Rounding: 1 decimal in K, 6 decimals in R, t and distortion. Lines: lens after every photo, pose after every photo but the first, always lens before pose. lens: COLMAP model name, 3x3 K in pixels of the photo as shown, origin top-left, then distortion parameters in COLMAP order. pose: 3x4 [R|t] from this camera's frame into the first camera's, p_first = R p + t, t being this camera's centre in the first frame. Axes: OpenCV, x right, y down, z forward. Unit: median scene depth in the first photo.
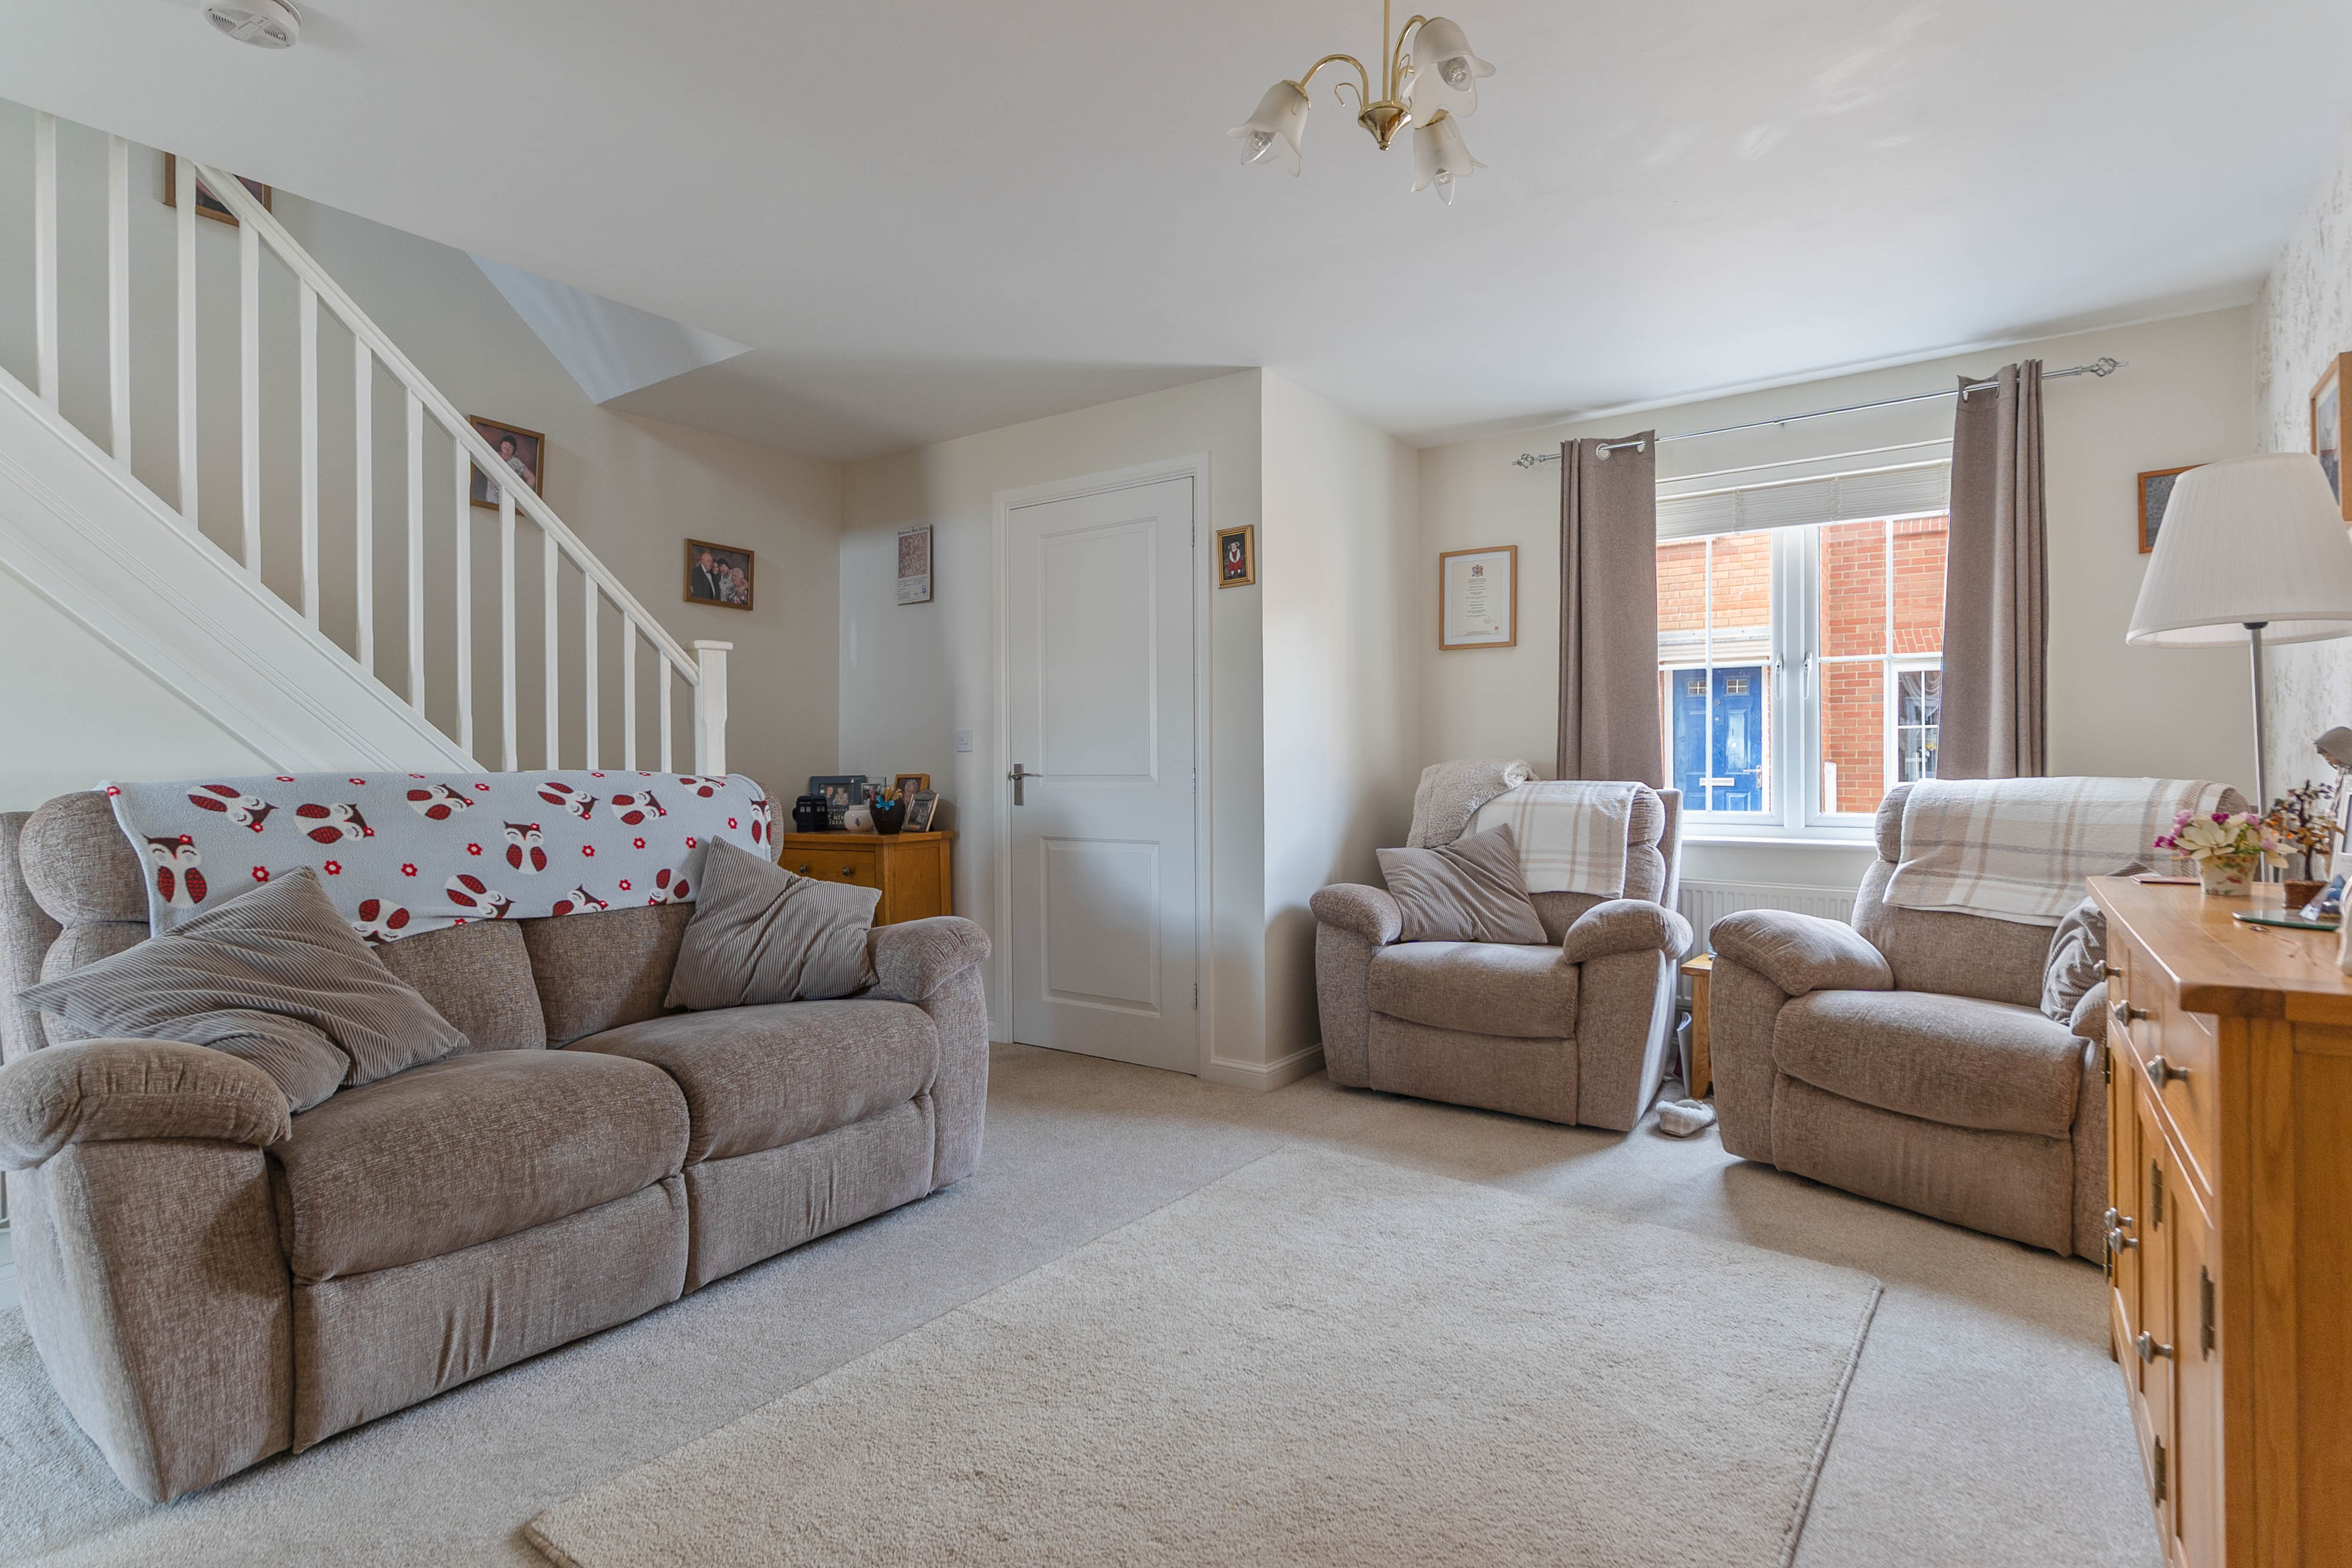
lens RADIAL K [[1164.0, 0, 1191.5], [0, 1164.0, 773.2], [0, 0, 1]] dist [0.001004, 0.002140]
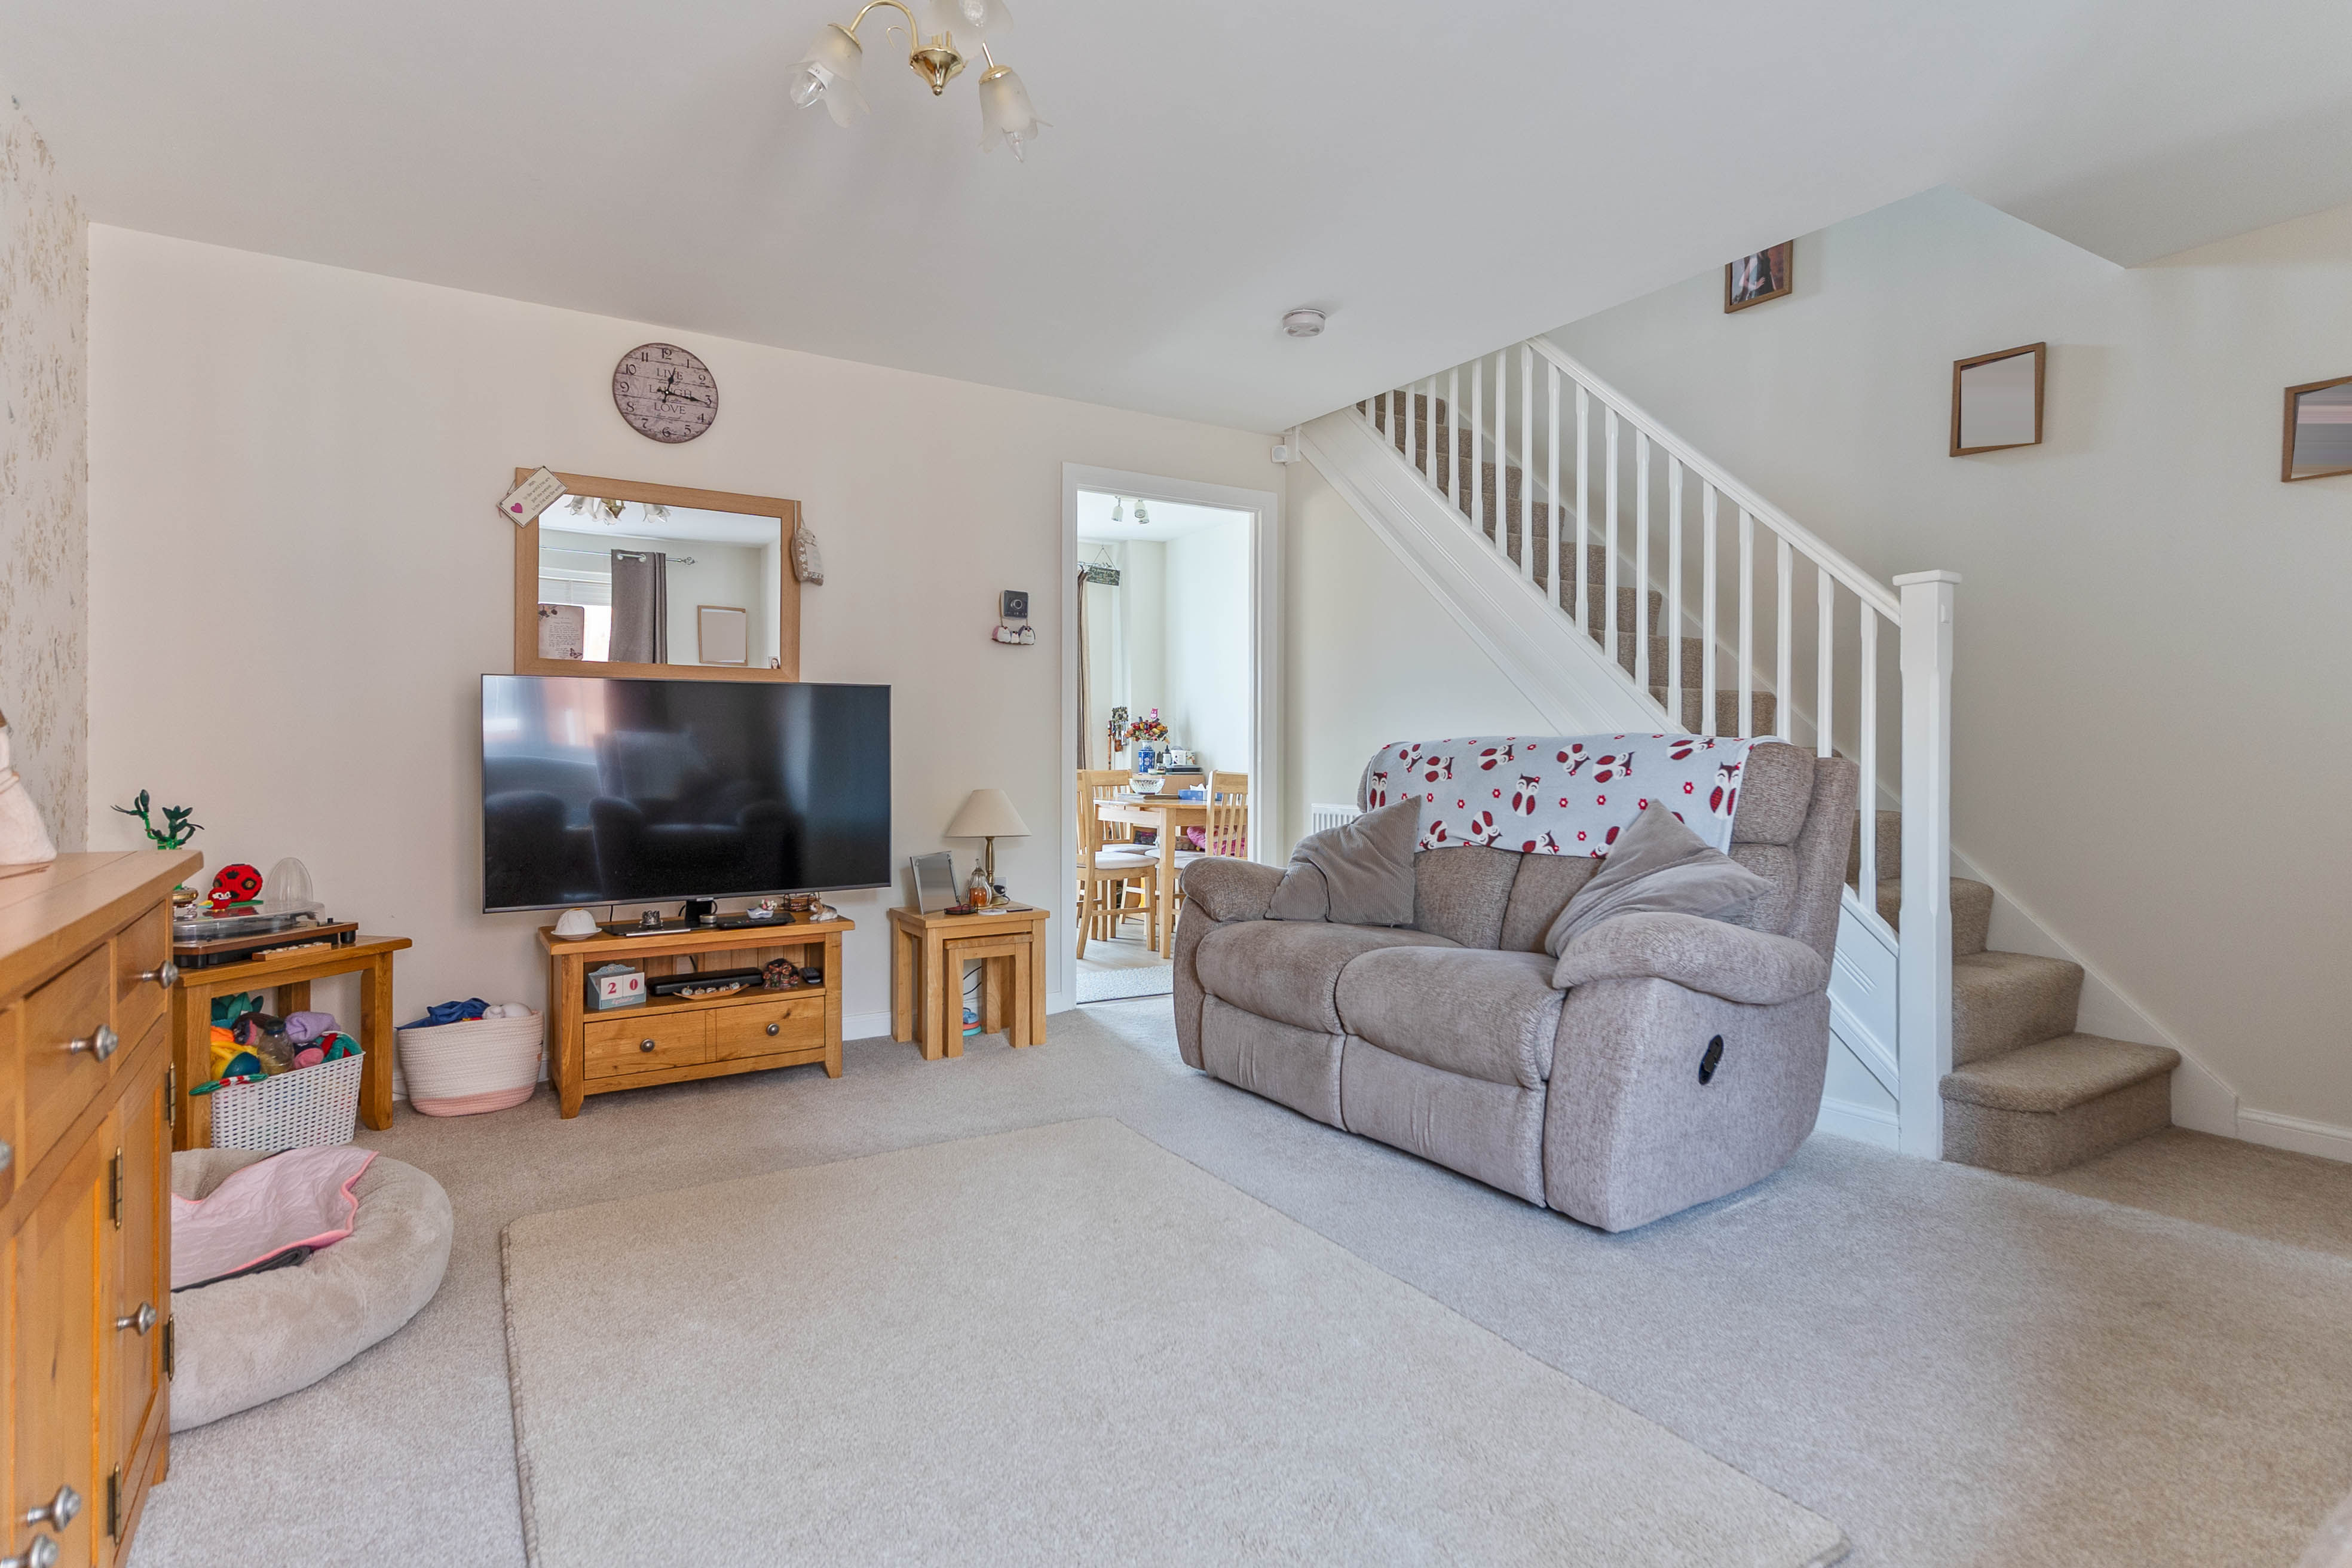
lens RADIAL K [[1164.0, 0, 1175.1], [0, 1164.0, 768.2], [0, 0, 1]] dist [0.001004, 0.002140]
pose [[-0.370663, 0.013496, -0.928669, 0.568240], [-0.005885, 0.999840, 0.016879, 0.012584], [0.928749, 0.011721, -0.370525, 0.871300]]
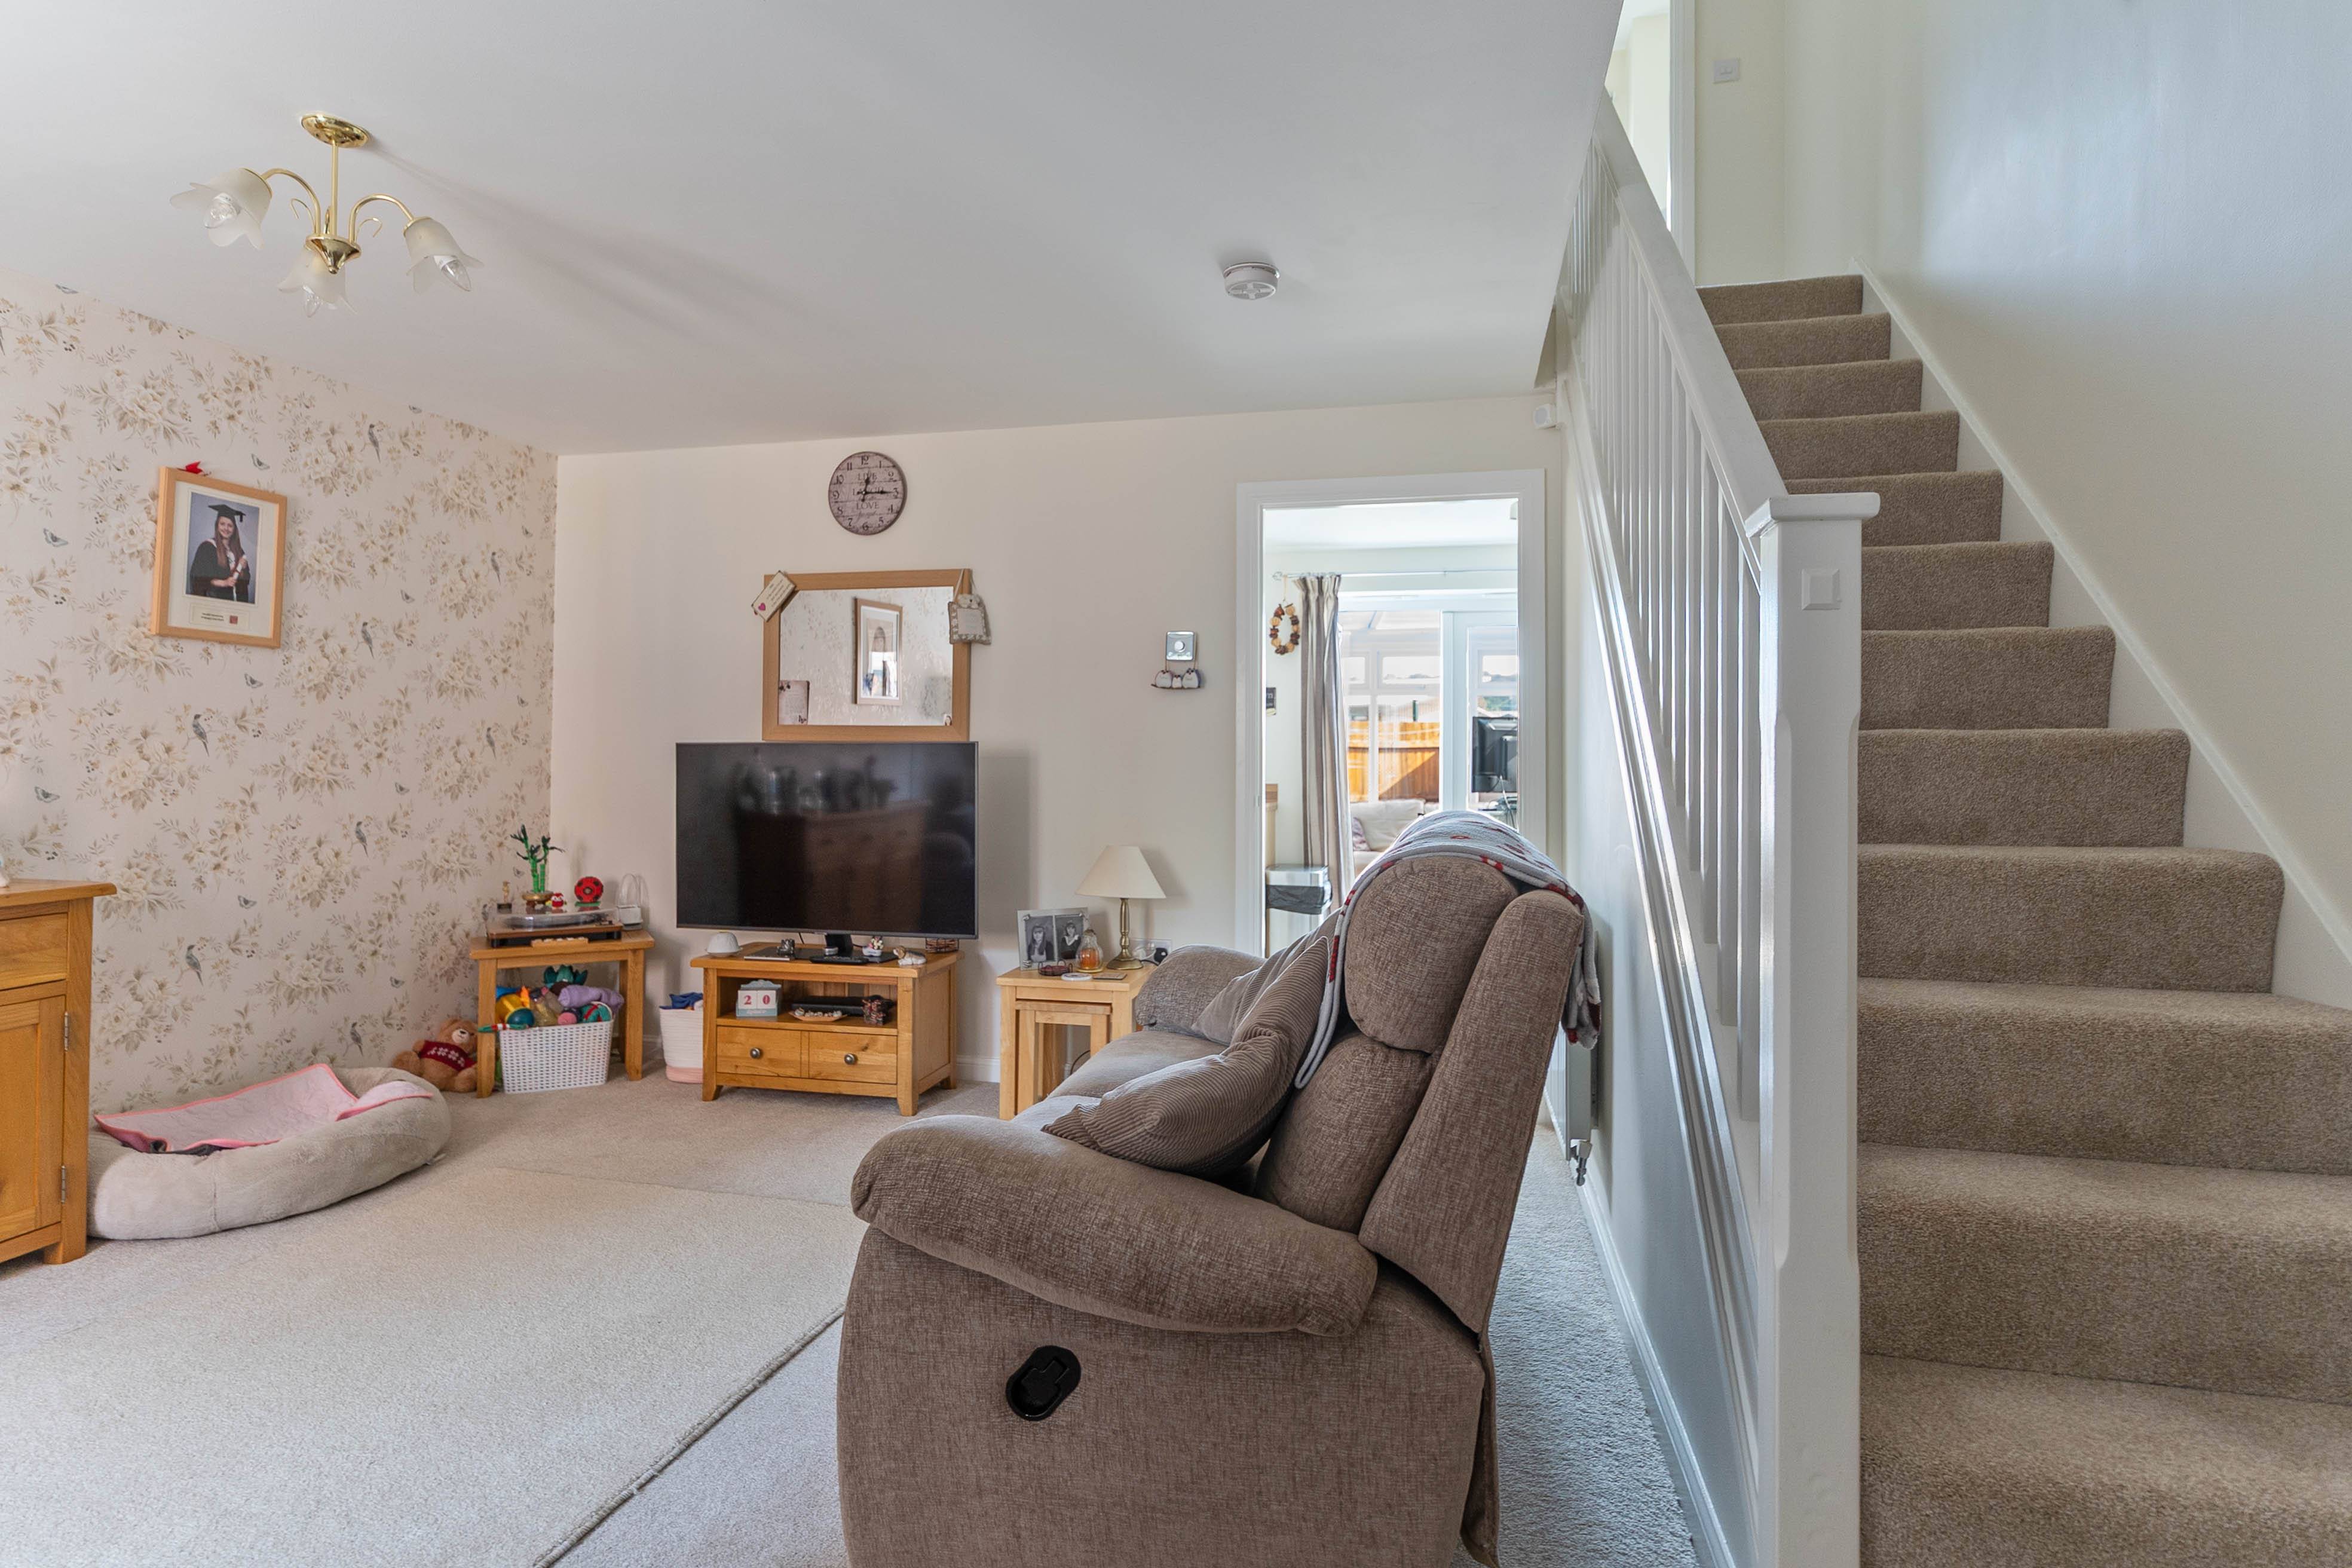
lens RADIAL K [[1189.9, 0, 1204.7], [0, 1189.9, 740.1], [0, 0, 1]] dist [-0.000458, 0.001353]
pose [[-0.920332, -0.009613, -0.391020, -0.106710], [-0.006323, 0.999933, -0.009702, -0.037393], [0.391087, -0.006457, -0.920331, 1.358036]]
